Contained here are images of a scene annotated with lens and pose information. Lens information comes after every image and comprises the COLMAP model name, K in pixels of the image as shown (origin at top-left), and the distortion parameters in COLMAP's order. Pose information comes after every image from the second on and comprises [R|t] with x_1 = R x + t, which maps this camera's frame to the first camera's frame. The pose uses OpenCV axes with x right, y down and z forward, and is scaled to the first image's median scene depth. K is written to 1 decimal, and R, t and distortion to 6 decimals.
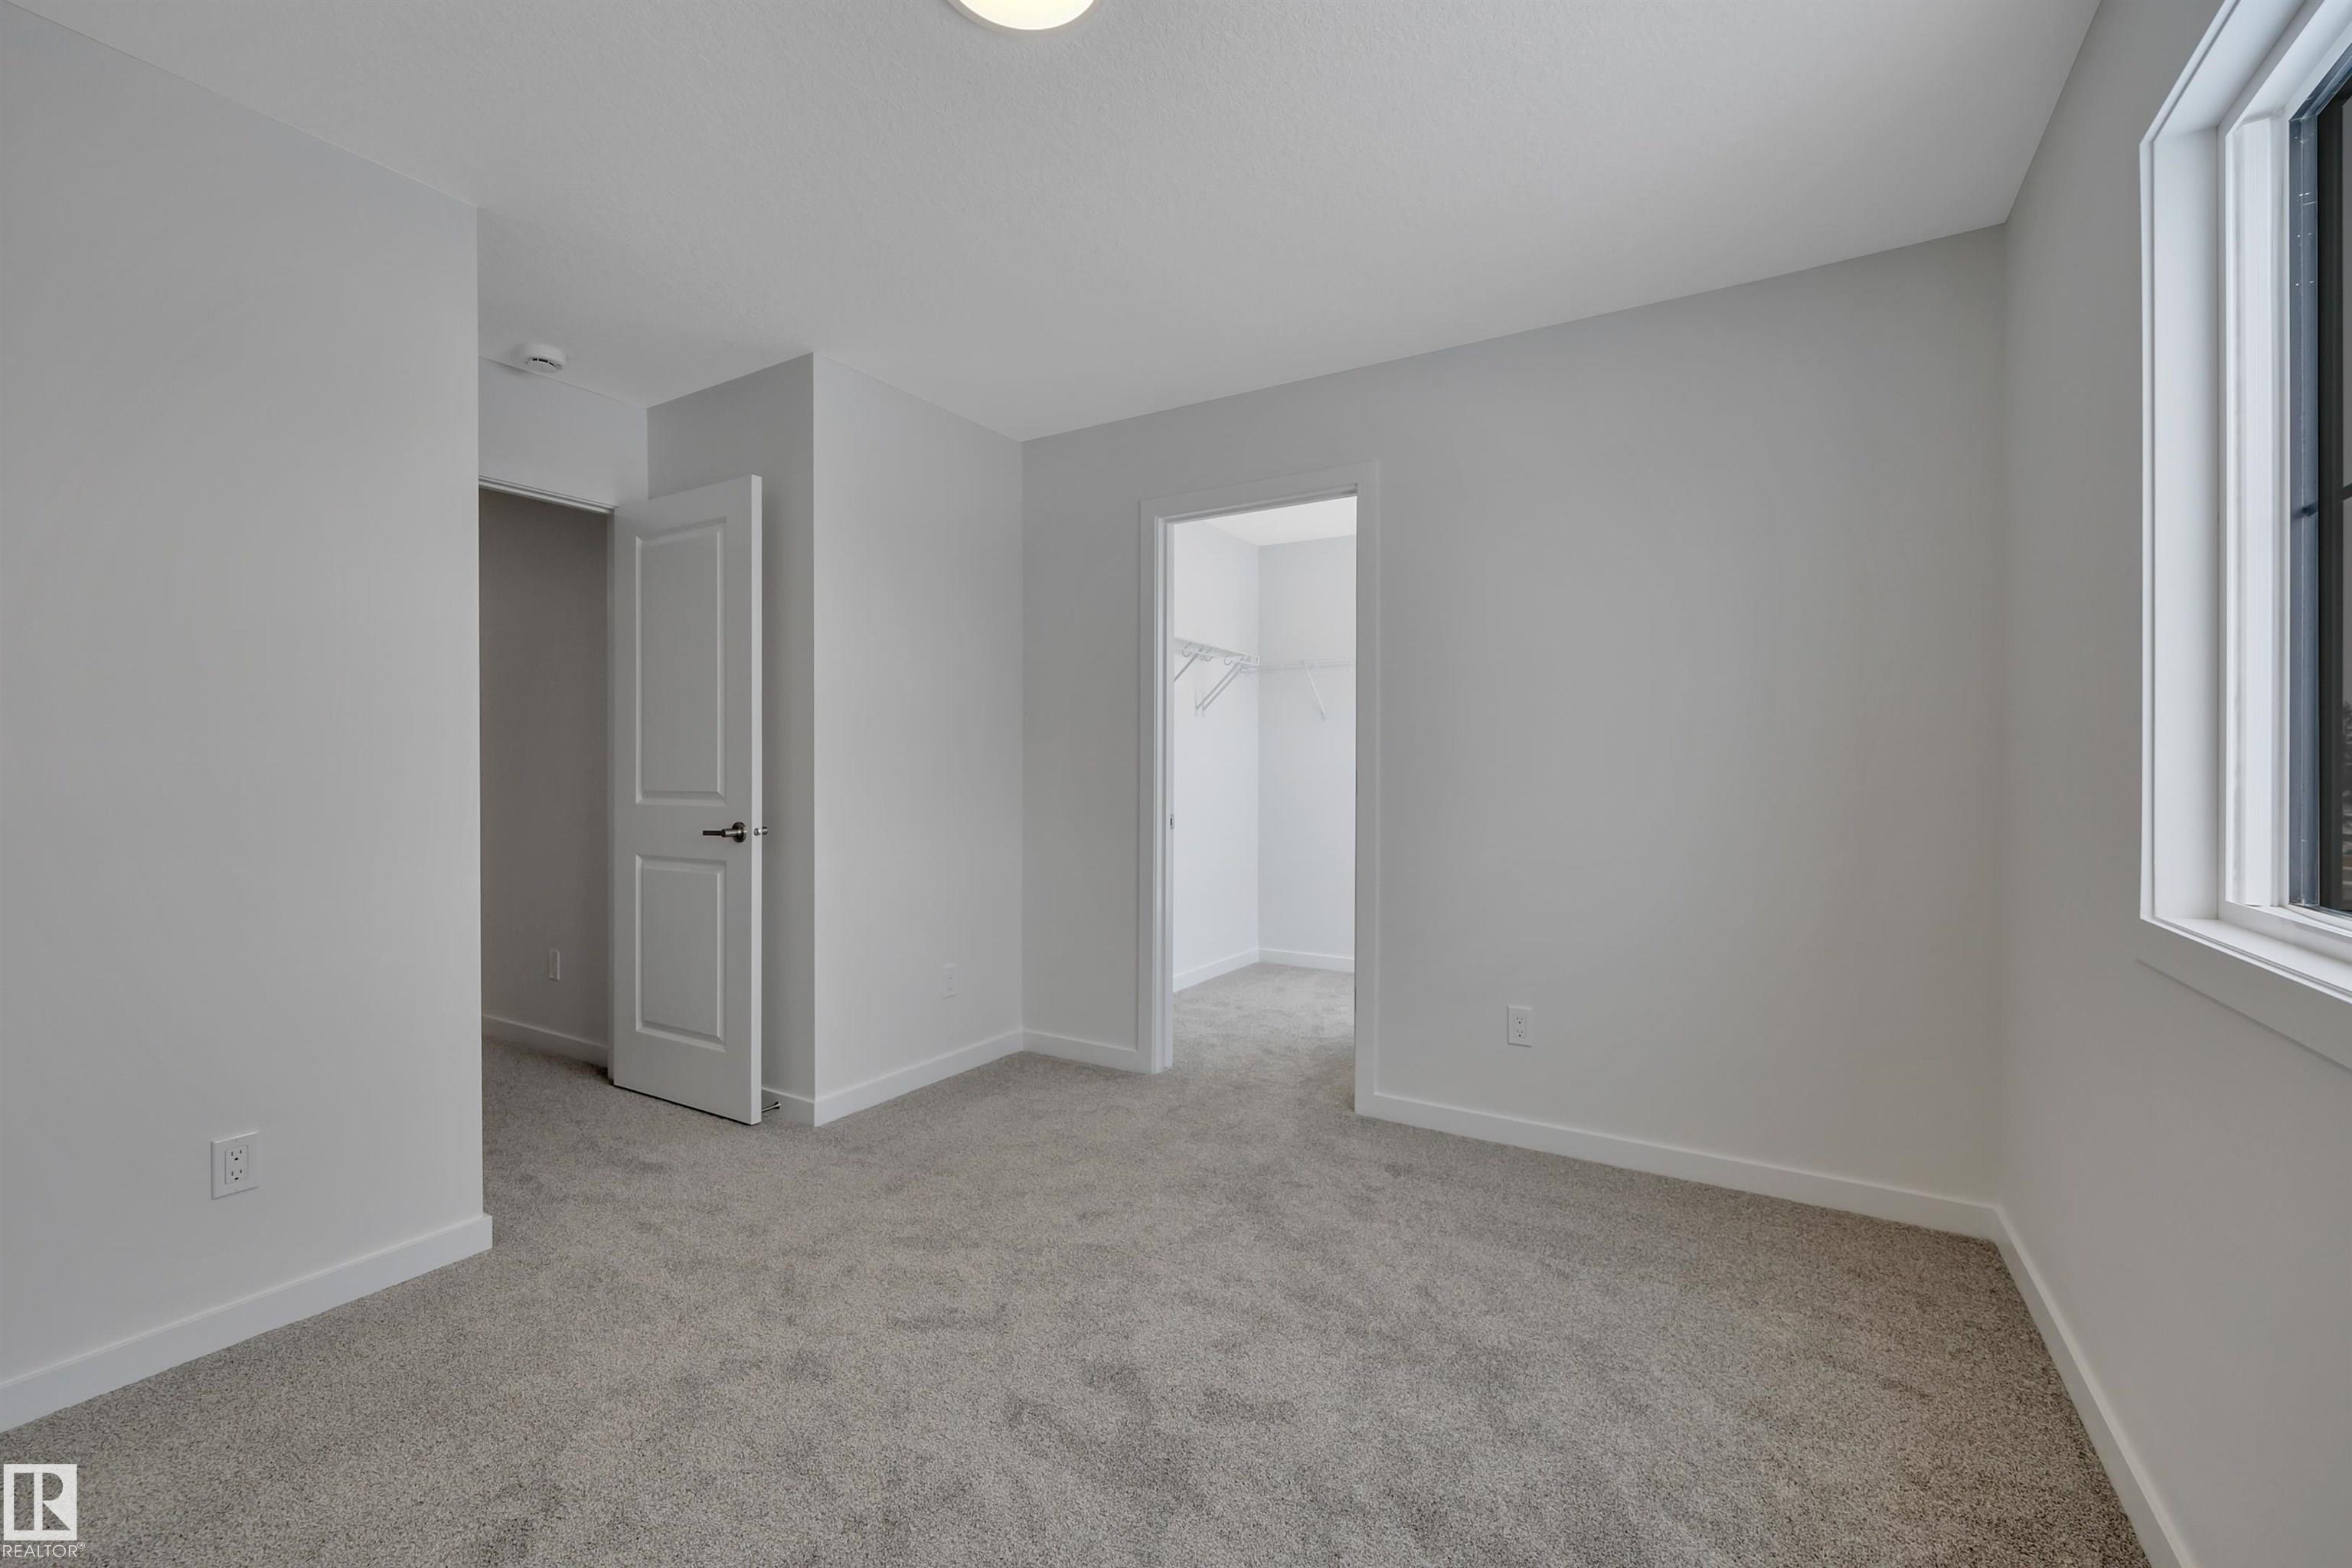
lens RADIAL K [[943.1, 0, 1176.0], [0, 943.1, 784.0], [0, 0, 1]] dist [0.002262, 0.000155]
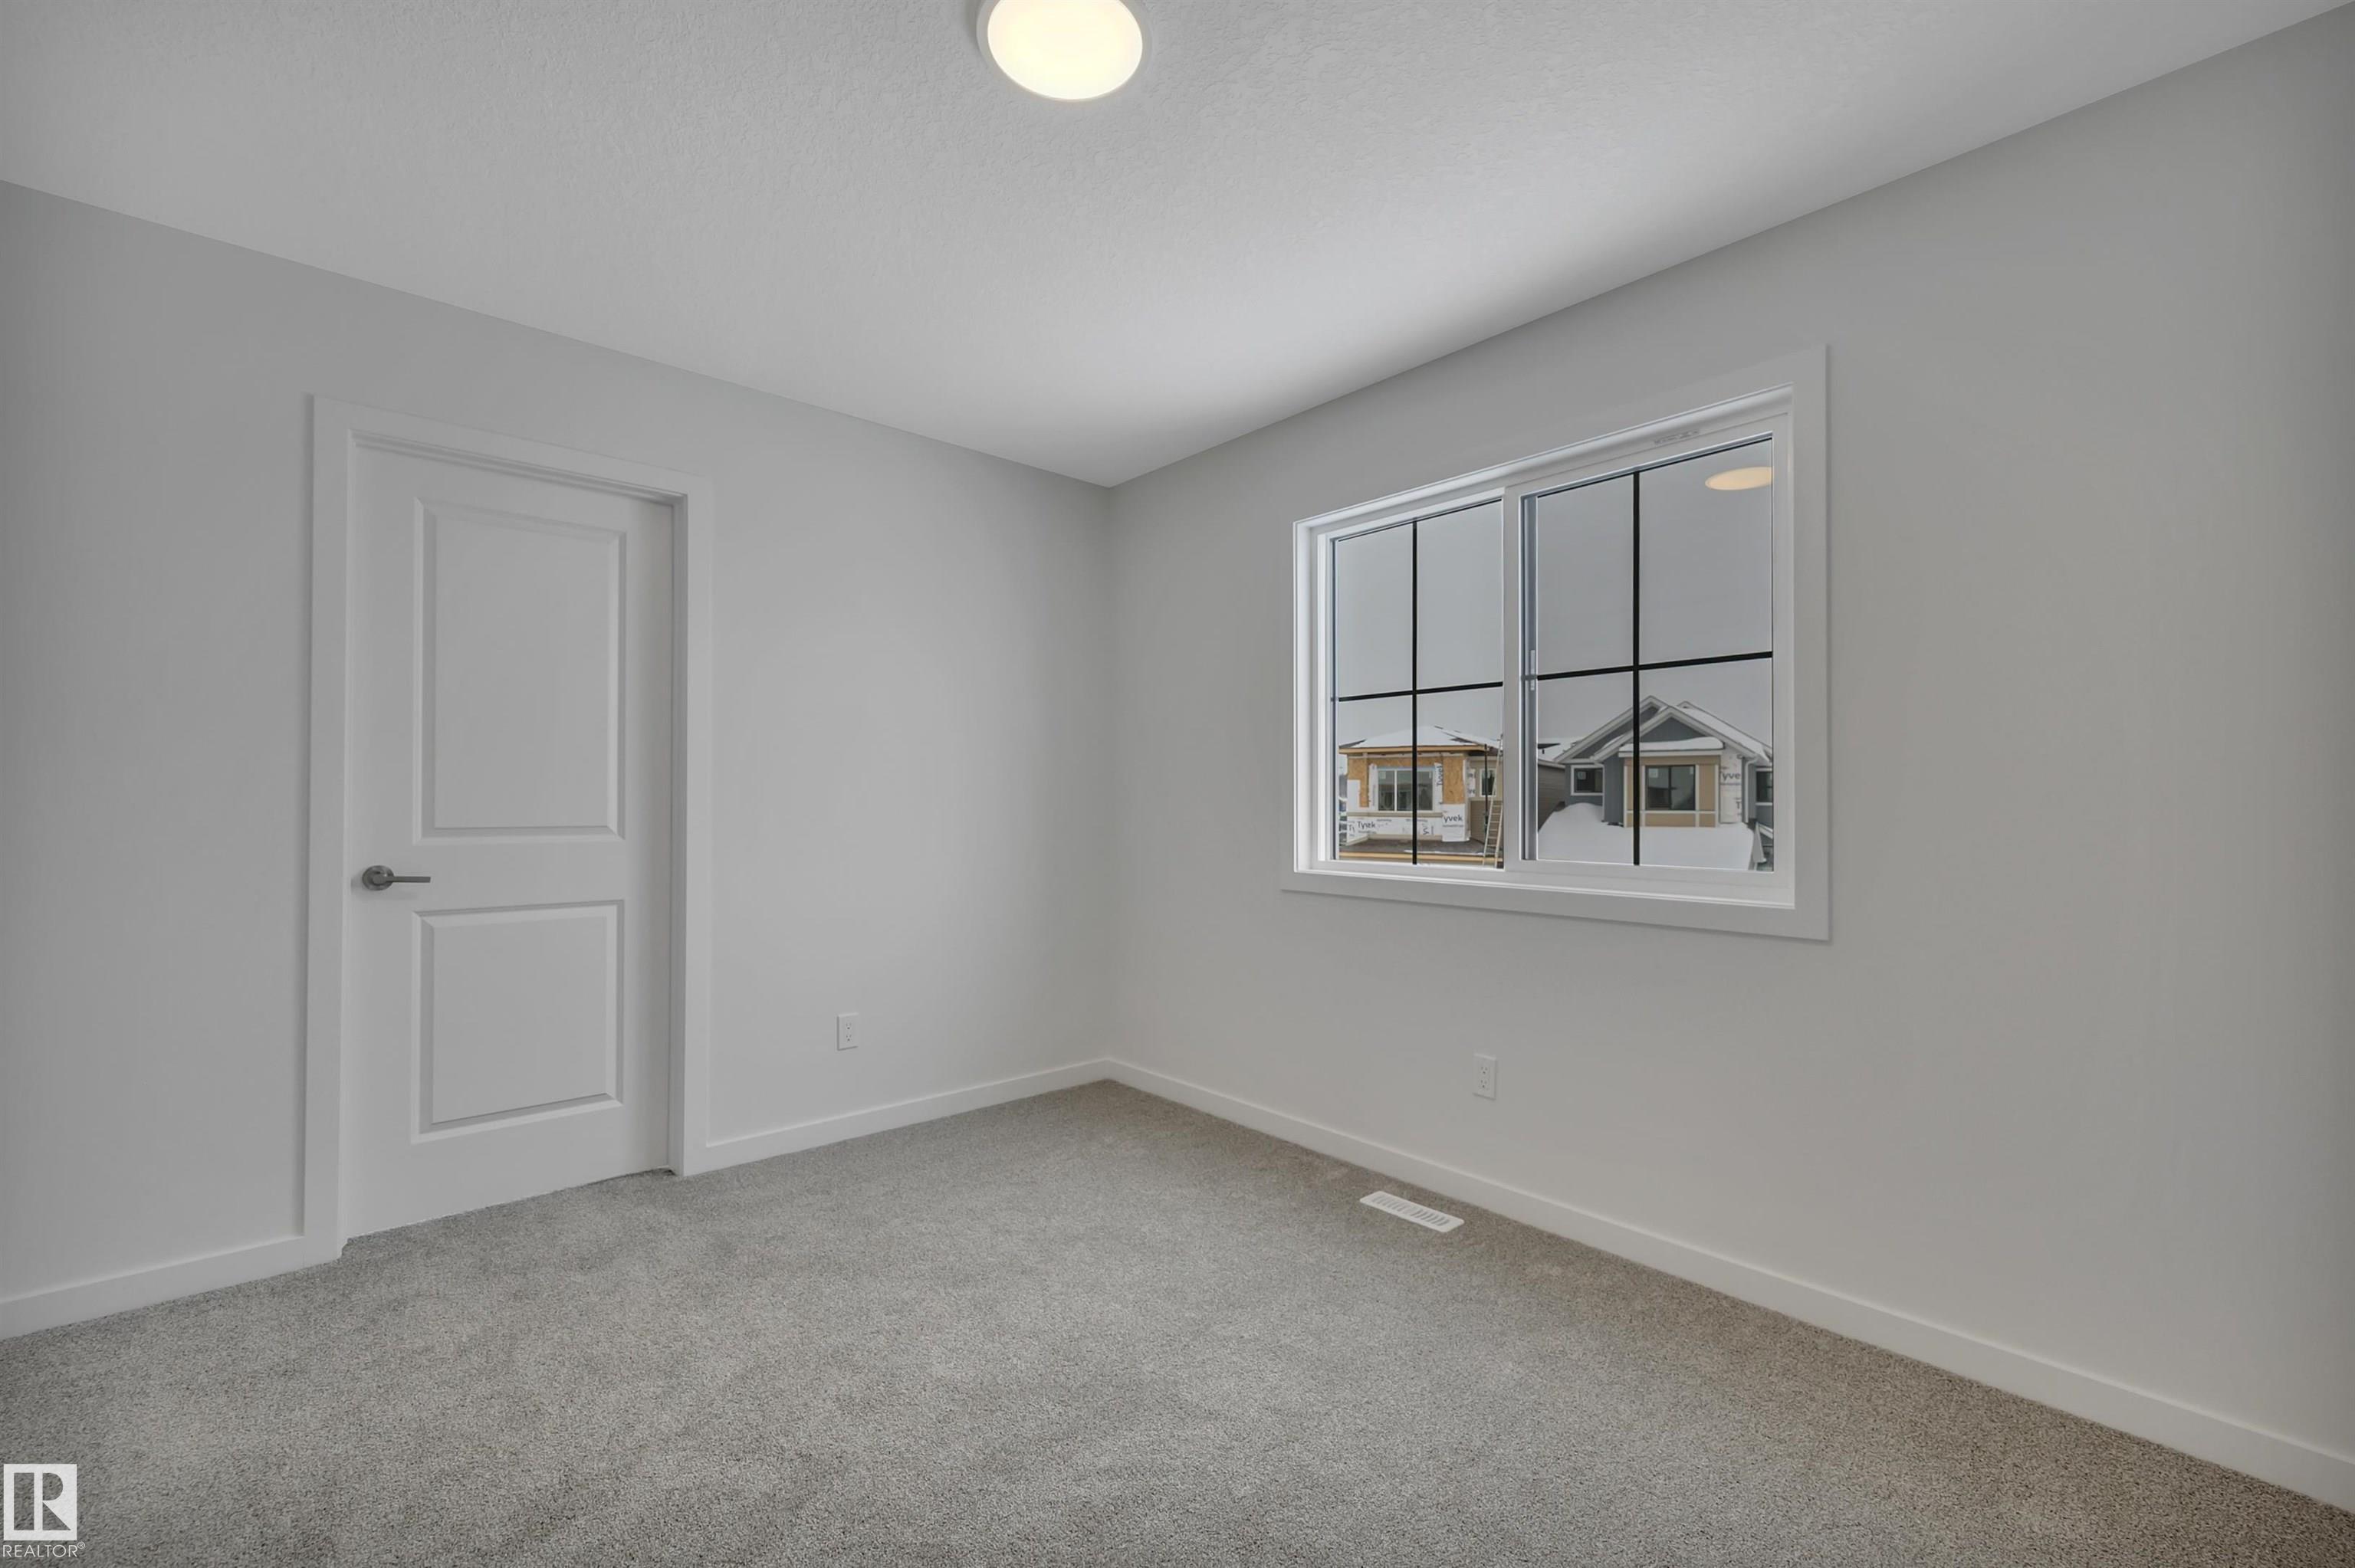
lens RADIAL K [[967.6, 0, 1172.6], [0, 967.6, 811.5], [0, 0, 1]] dist [0.001758, 0.000067]
pose [[0.282373, -0.004314, 0.959295, -0.757321], [0.000641, 0.999991, 0.004308, -0.003284], [-0.959304, -0.000601, 0.282373, 0.393740]]
